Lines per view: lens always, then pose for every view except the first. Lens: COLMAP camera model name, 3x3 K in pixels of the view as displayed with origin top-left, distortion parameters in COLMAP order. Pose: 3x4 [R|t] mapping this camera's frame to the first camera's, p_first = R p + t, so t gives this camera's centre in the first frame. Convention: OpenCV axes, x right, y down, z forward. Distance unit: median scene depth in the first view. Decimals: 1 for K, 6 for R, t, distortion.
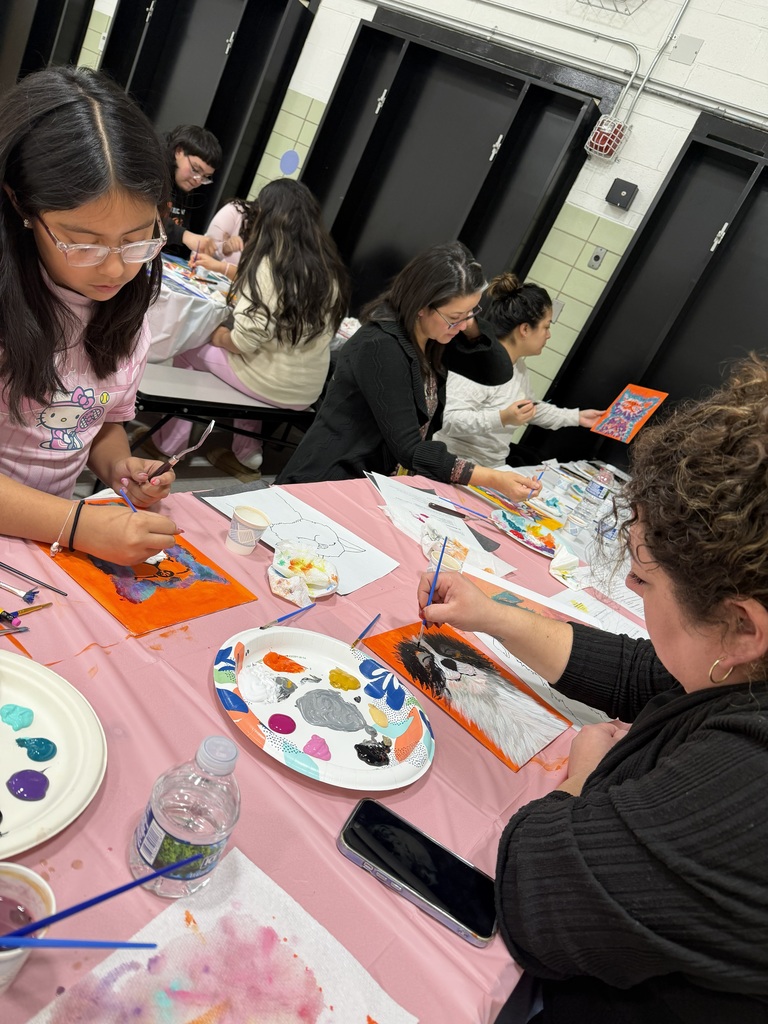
lens RADIAL K [[747.7, 0, 381.2], [0, 747.7, 503.9], [0, 0, 1]] dist [0.011912, -0.006252]
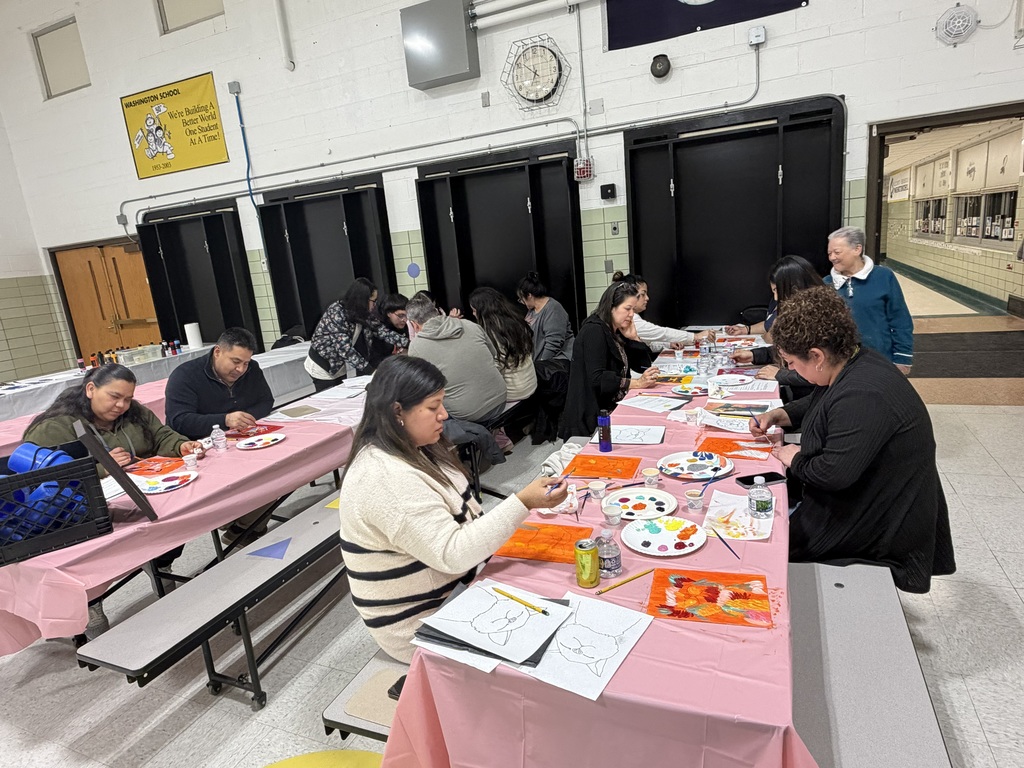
lens RADIAL K [[598.8, 0, 517.3], [0, 598.8, 379.6], [0, 0, 1]] dist [0.003289, 0.002102]
pose [[0.852222, -0.521960, 0.035716, -0.129550], [0.523088, 0.848794, -0.076987, -0.051403], [0.009869, 0.084293, 0.996392, -0.330489]]
